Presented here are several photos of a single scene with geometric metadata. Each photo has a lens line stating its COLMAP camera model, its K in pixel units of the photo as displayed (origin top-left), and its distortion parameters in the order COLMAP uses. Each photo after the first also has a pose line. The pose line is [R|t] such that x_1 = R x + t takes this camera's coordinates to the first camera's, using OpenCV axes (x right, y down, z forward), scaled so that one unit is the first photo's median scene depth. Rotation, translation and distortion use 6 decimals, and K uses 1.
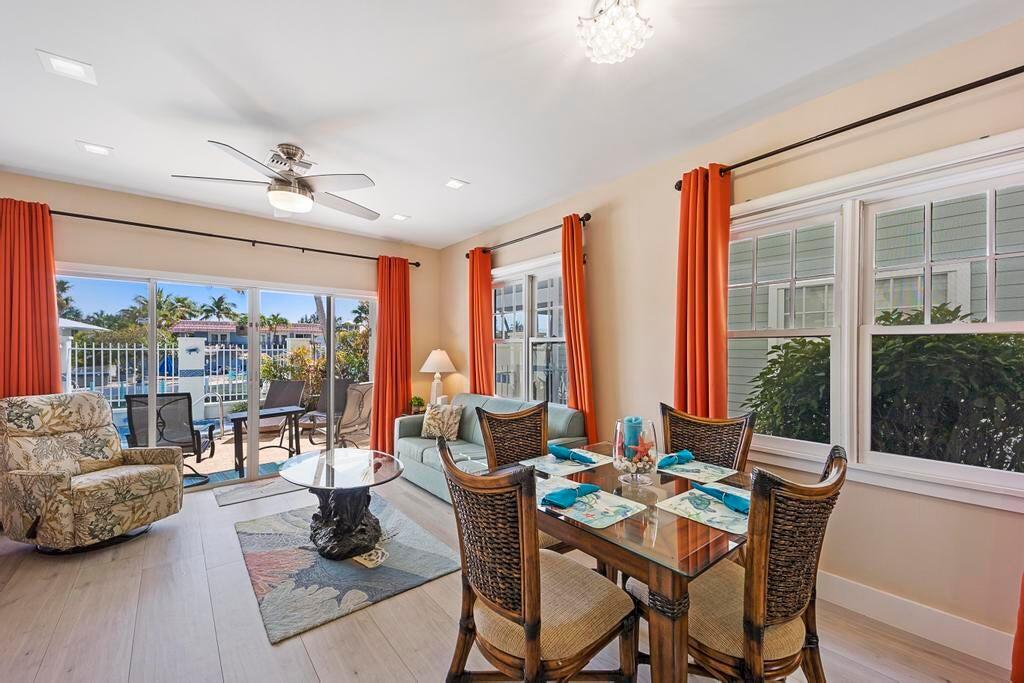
lens RADIAL K [[421.1, 0, 533.5], [0, 421.1, 349.4], [0, 0, 1]] dist [0.017743, -0.010805]
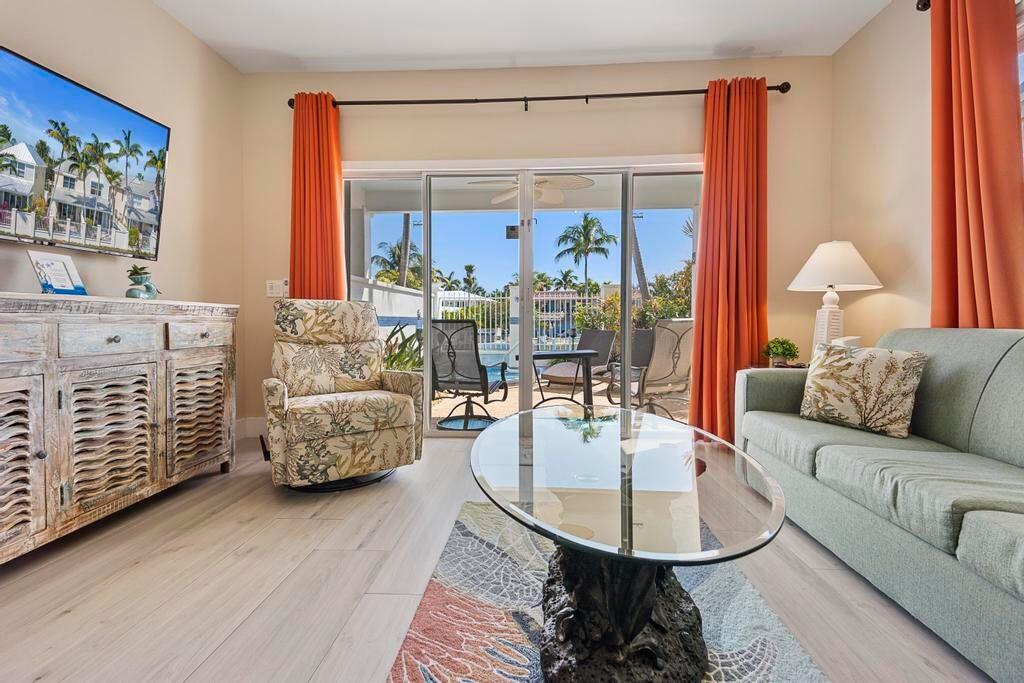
lens RADIAL K [[421.1, 0, 506.5], [0, 421.1, 335.5], [0, 0, 1]] dist [0.017743, -0.010805]
pose [[0.701483, 0.021391, -0.712365, -0.191272], [-0.000105, 0.999553, 0.029911, 0.125612], [0.712687, -0.020908, 0.701171, 0.530376]]
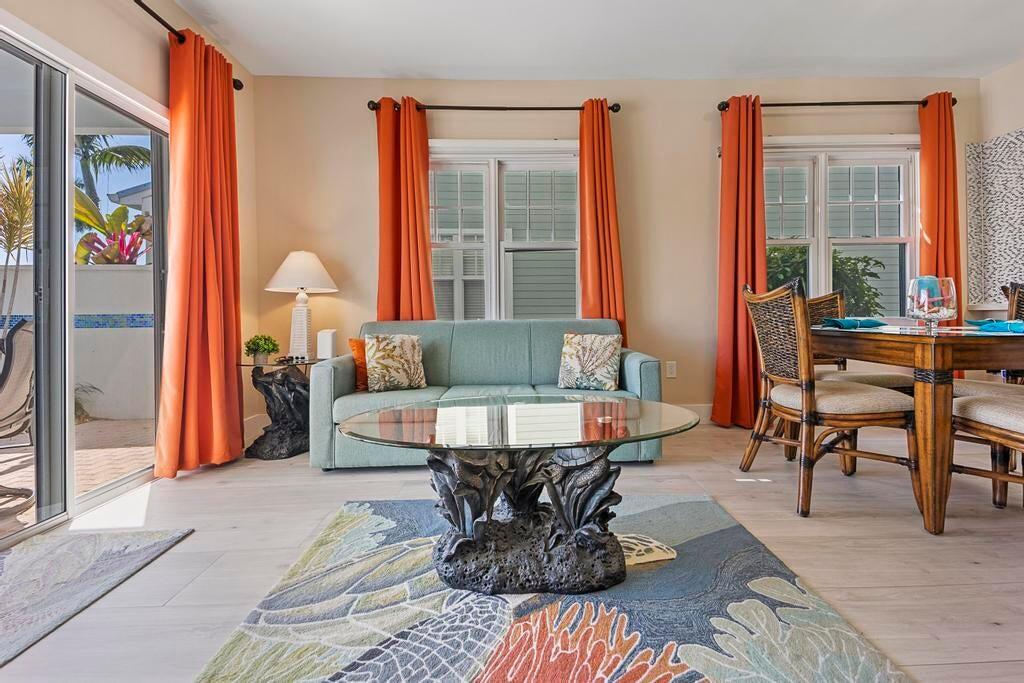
lens RADIAL K [[421.1, 0, 517.9], [0, 421.1, 320.8], [0, 0, 1]] dist [0.017743, -0.010805]
pose [[0.625295, -0.009998, 0.780324, -0.676713], [0.014093, 0.999900, 0.001518, 0.133146], [-0.780261, 0.010048, 0.625373, 0.563637]]
